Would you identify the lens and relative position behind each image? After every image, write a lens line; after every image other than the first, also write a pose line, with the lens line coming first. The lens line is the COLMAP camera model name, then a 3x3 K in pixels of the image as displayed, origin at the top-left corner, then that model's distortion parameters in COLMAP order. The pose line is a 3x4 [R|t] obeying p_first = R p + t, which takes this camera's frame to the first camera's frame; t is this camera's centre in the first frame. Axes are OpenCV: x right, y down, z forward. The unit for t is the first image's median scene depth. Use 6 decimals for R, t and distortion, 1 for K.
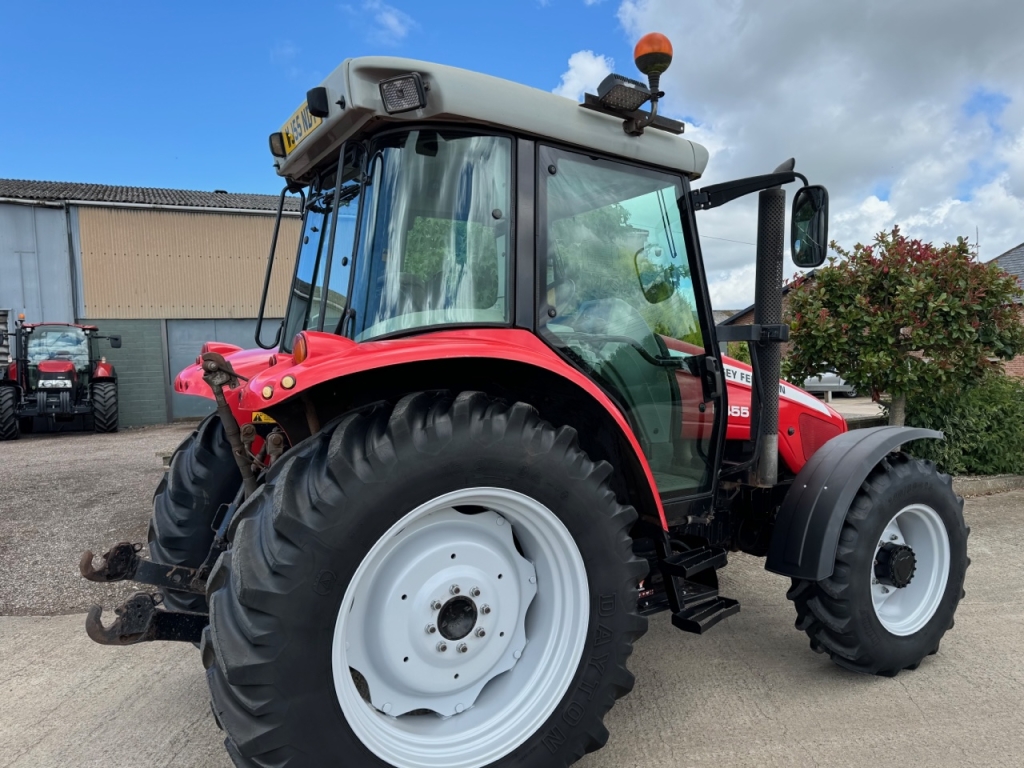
lens RADIAL K [[770.4, 0, 545.9], [0, 770.4, 409.3], [0, 0, 1]] dist [0.150475, -0.271239]
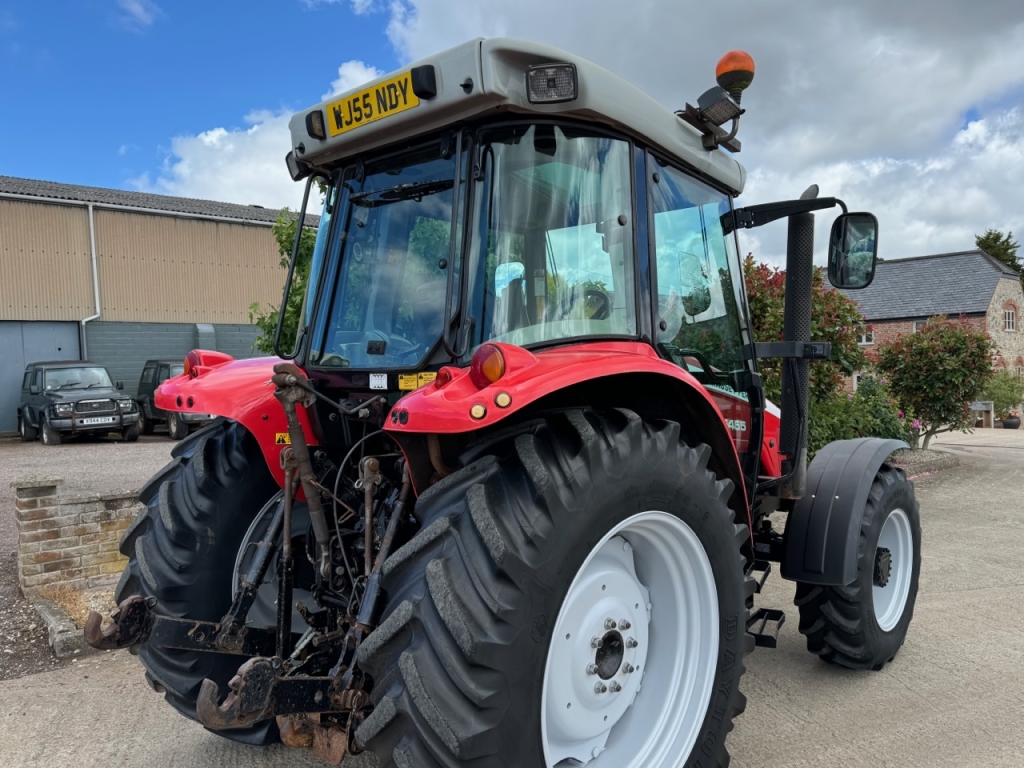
lens RADIAL K [[770.4, 0, 545.9], [0, 770.4, 409.3], [0, 0, 1]] dist [0.150475, -0.271239]
pose [[0.959295, -0.005219, 0.282358, -0.399224], [0.009855, 0.999839, -0.015003, -0.007907], [-0.282234, 0.017175, 0.959192, 0.117764]]
